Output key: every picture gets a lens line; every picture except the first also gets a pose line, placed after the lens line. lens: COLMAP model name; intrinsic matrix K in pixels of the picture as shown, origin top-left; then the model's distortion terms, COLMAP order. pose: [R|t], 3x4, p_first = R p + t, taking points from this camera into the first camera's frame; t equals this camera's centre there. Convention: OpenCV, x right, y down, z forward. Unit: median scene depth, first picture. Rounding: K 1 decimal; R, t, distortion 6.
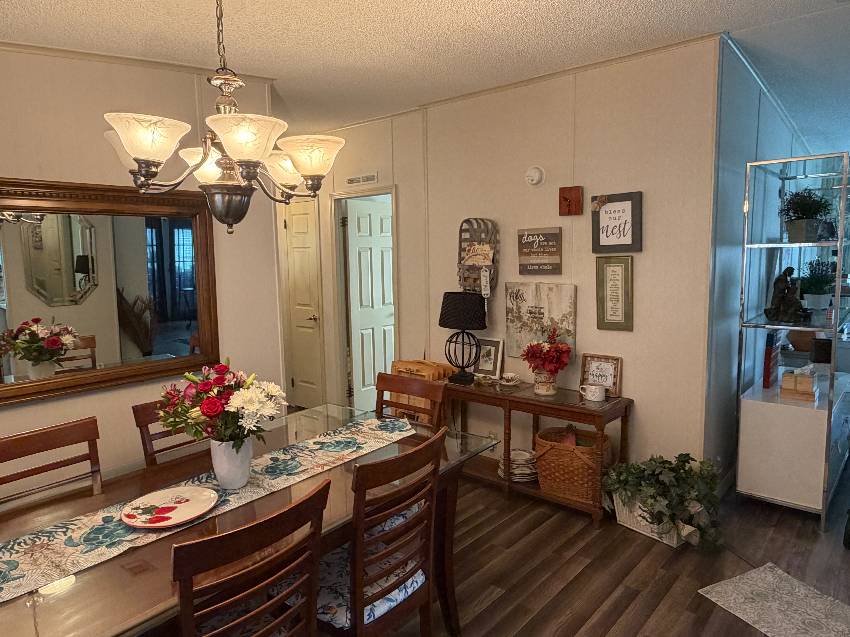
lens RADIAL K [[565.5, 0, 426.0], [0, 565.5, 317.2], [0, 0, 1]] dist [0.012516, -0.003491]
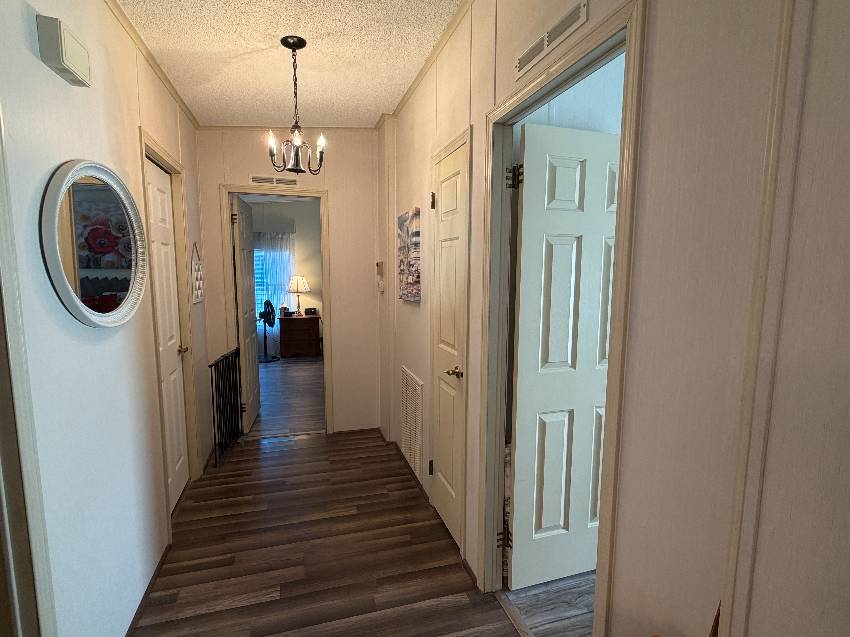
lens RADIAL K [[426.8, 0, 421.1], [0, 426.8, 321.2], [0, 0, 1]] dist [0.006079, 0.000088]
pose [[0.834908, 0.087387, -0.543409, -0.012287], [-0.082208, 0.996040, 0.033868, -0.057600], [0.544216, 0.016396, 0.838785, 0.653052]]
